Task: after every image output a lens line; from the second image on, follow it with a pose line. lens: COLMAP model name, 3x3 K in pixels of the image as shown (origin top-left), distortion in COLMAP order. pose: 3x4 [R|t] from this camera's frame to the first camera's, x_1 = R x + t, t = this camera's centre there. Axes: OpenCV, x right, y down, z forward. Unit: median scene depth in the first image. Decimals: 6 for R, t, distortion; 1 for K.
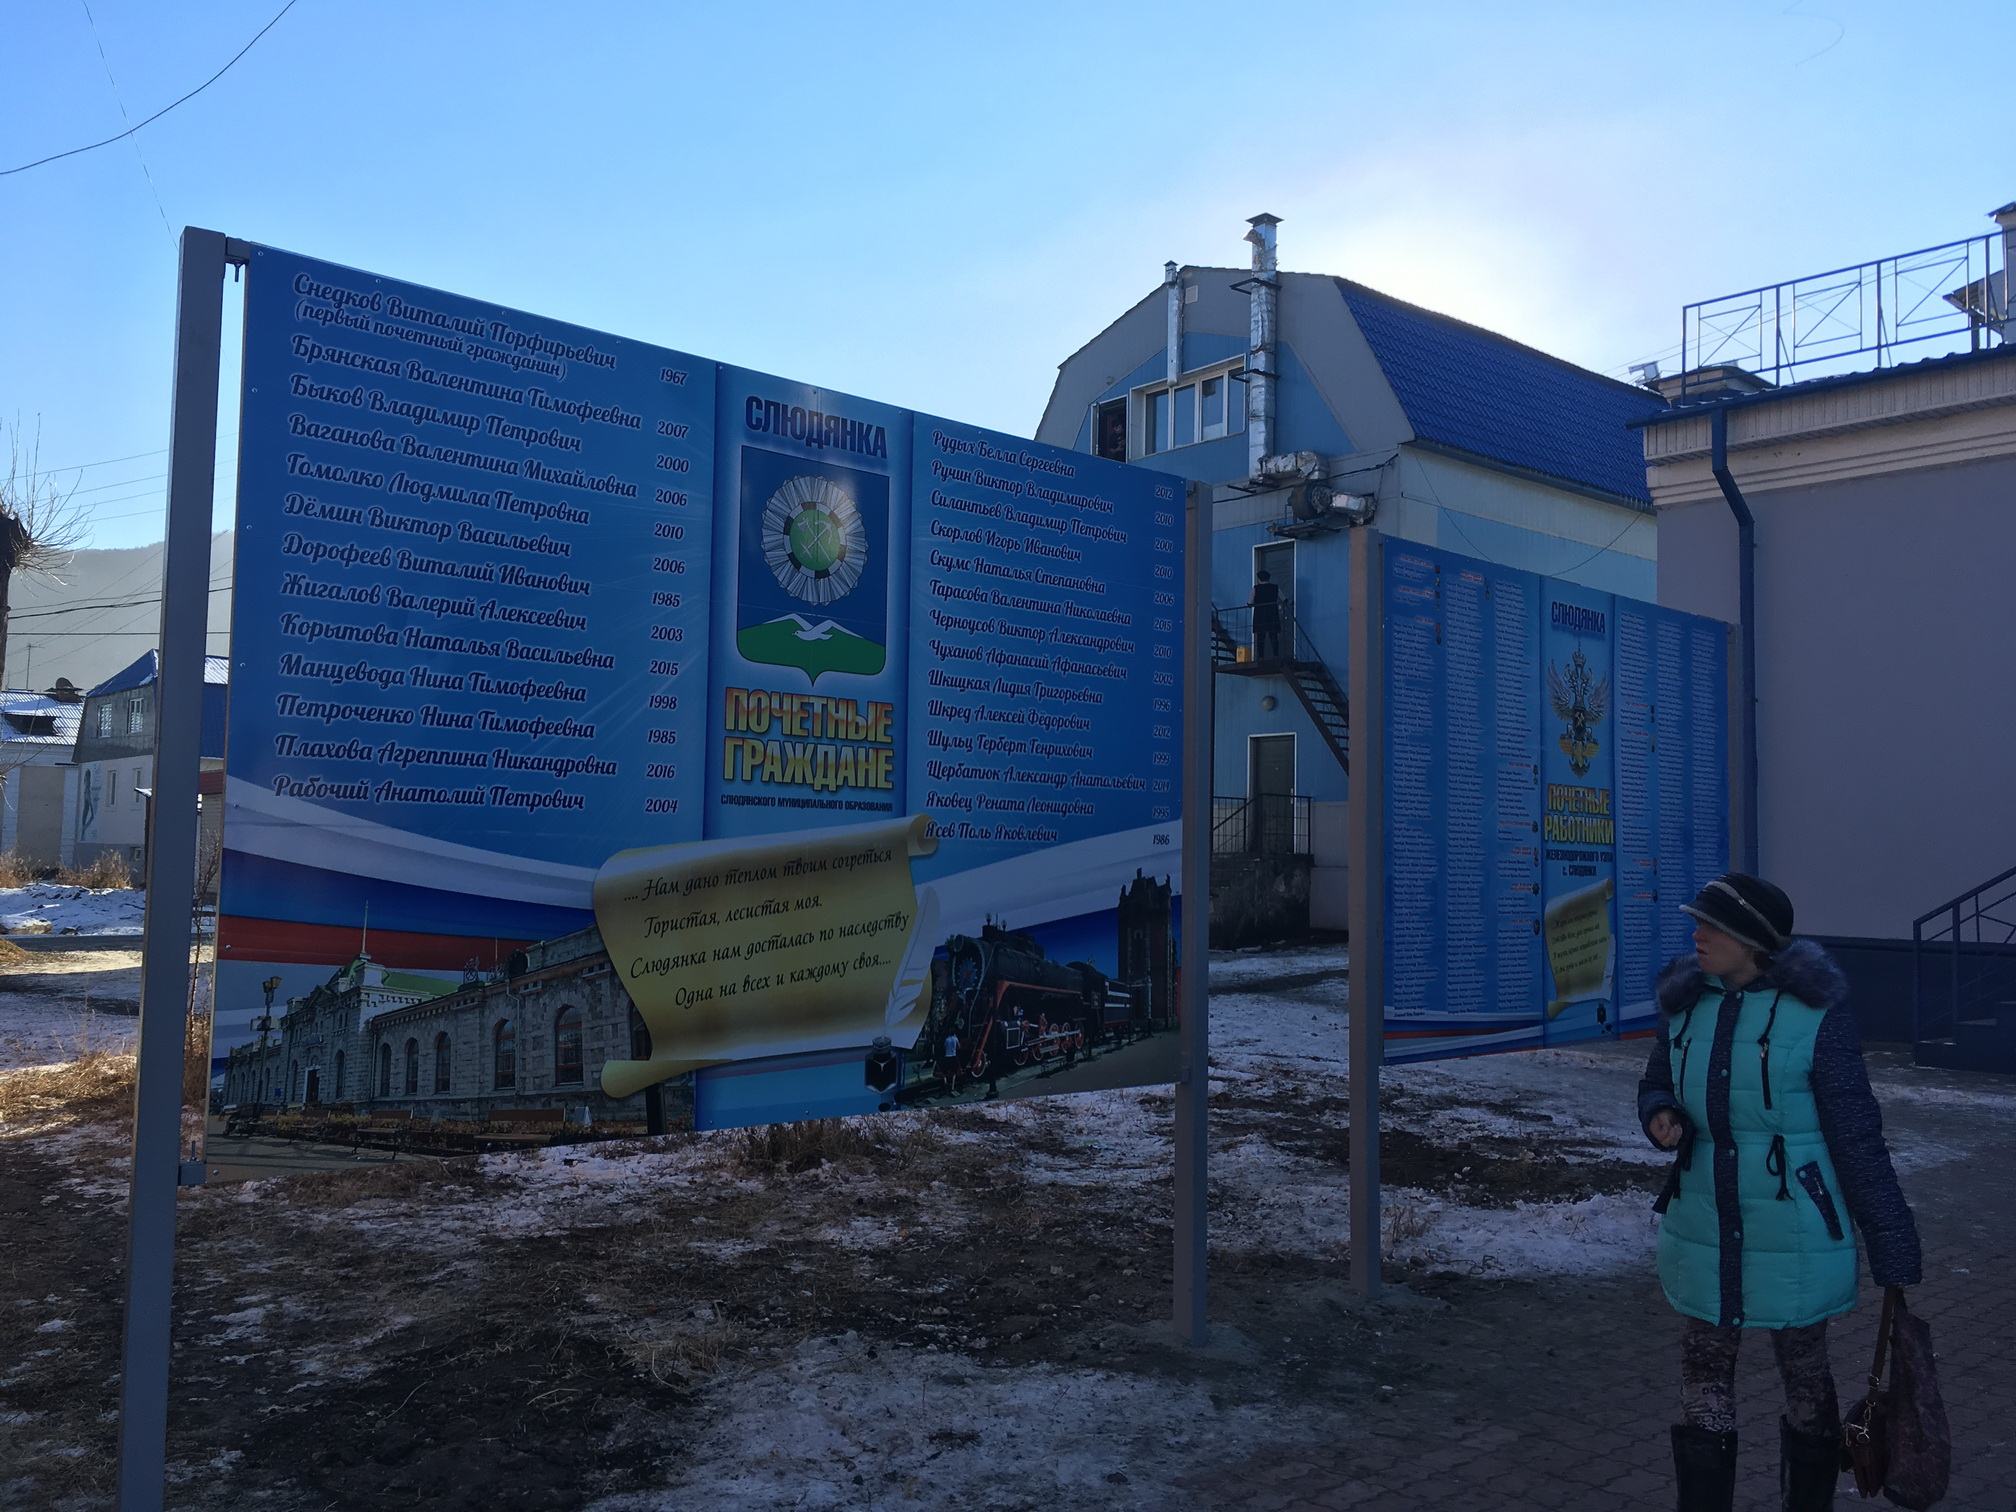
lens RADIAL K [[1725.7, 0, 1006.2], [0, 1725.7, 761.5], [0, 0, 1]] dist [0.049167, -0.029274]
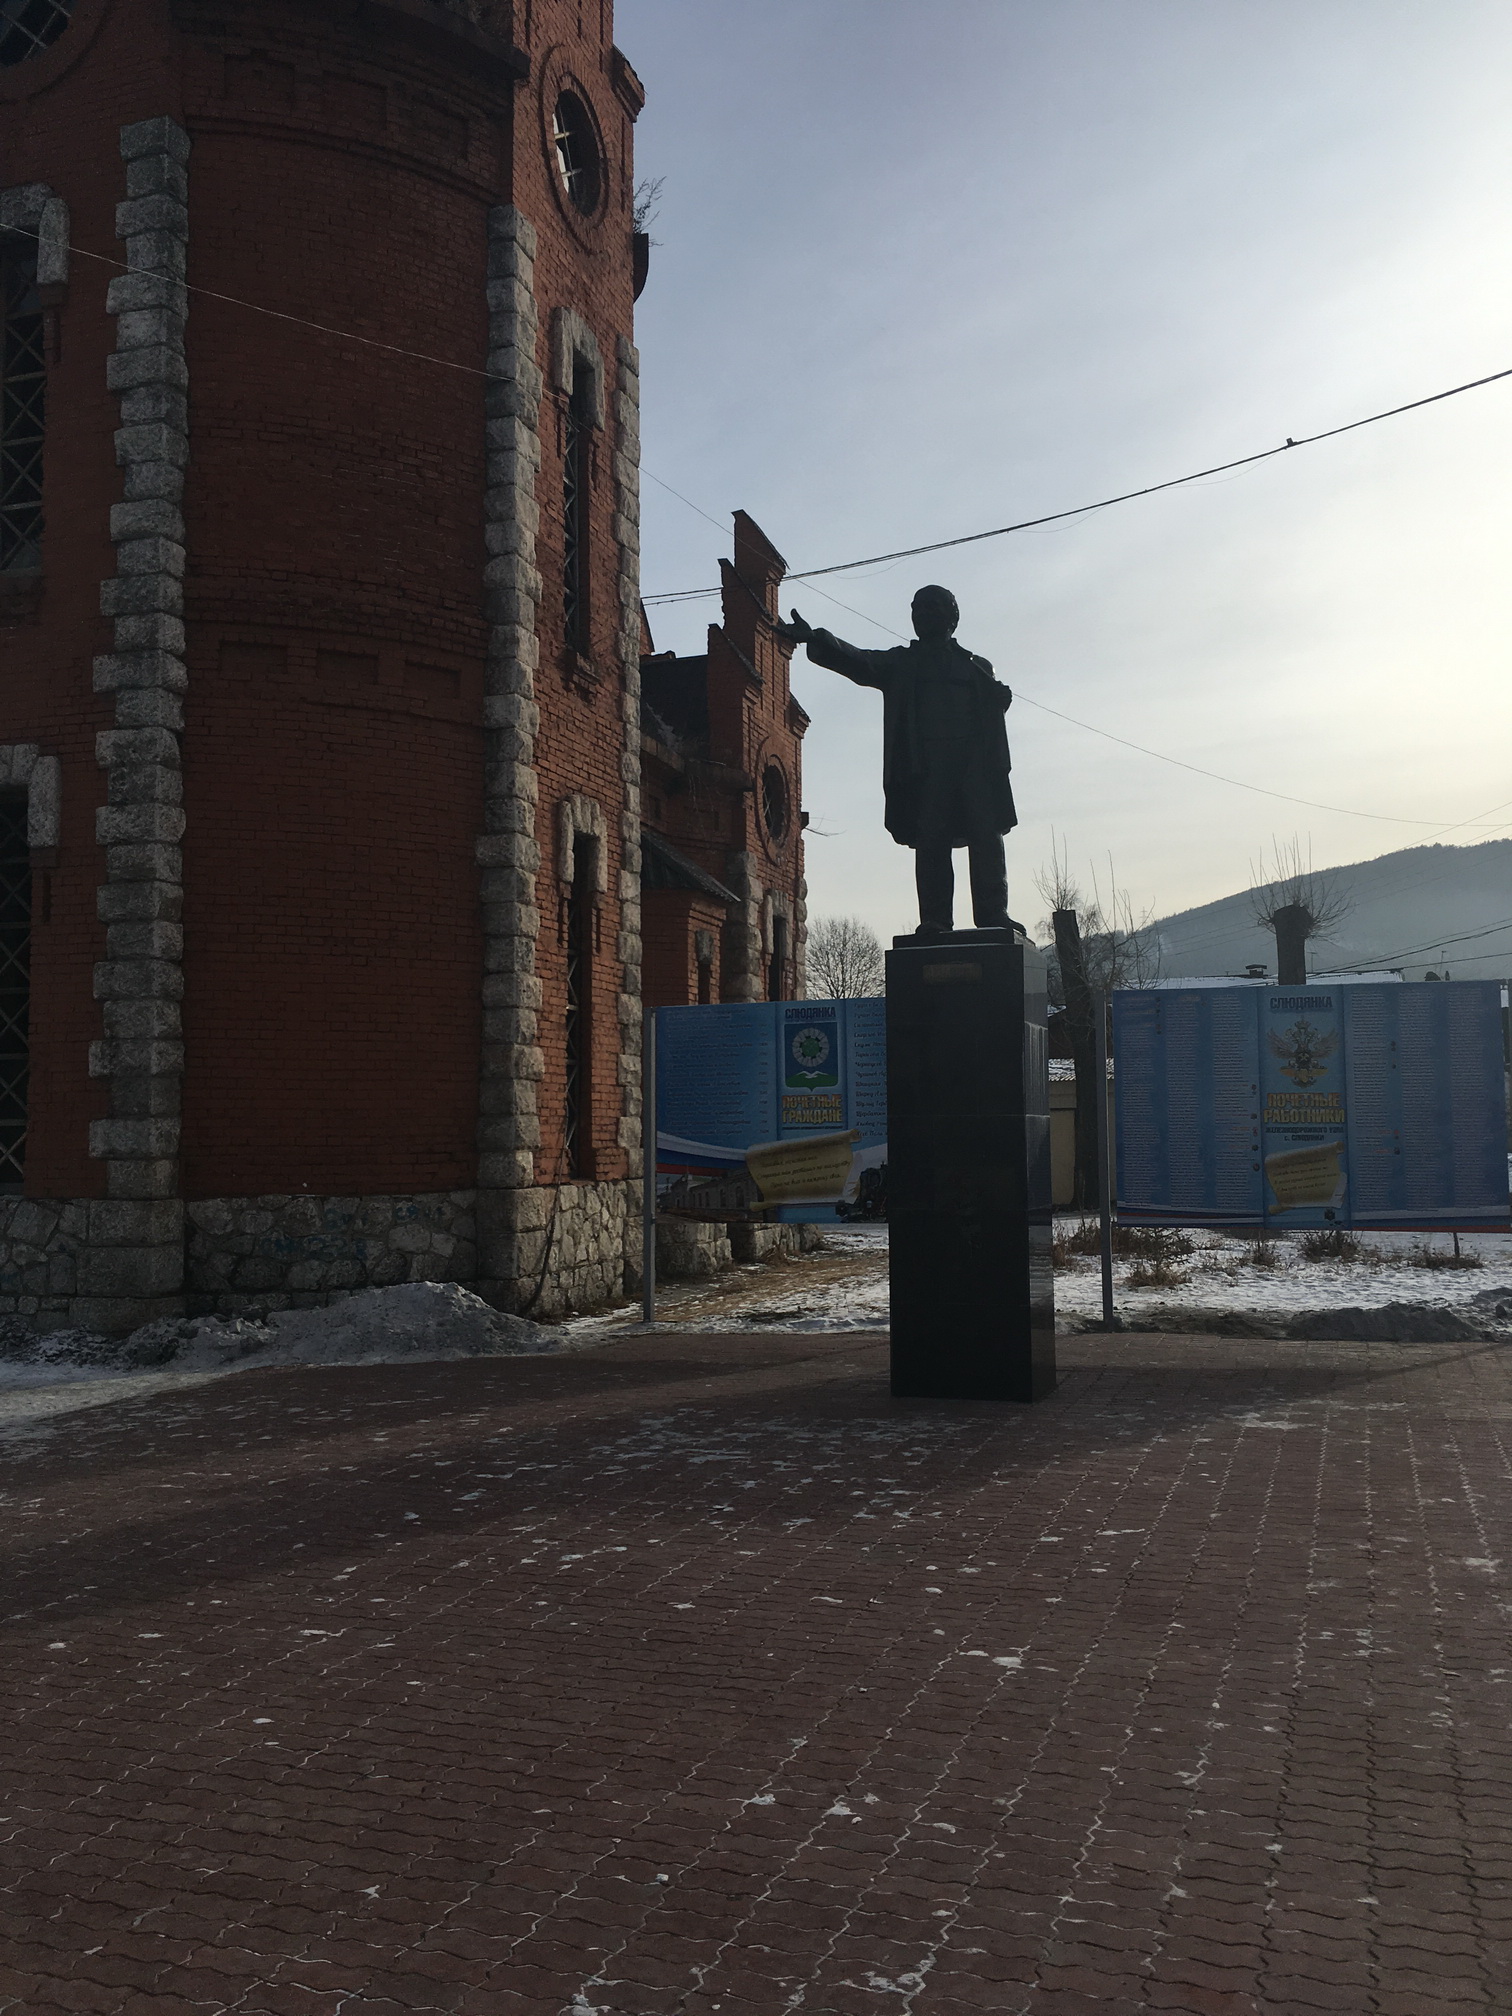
lens RADIAL K [[1725.7, 0, 755.7], [0, 1725.7, 1003.5], [0, 0, 1]] dist [0.049167, -0.029274]
pose [[0.496824, -0.102550, -0.861771, 2.508808], [0.069702, 0.994501, -0.078160, 0.035390], [0.865047, -0.021235, 0.501240, -0.687617]]
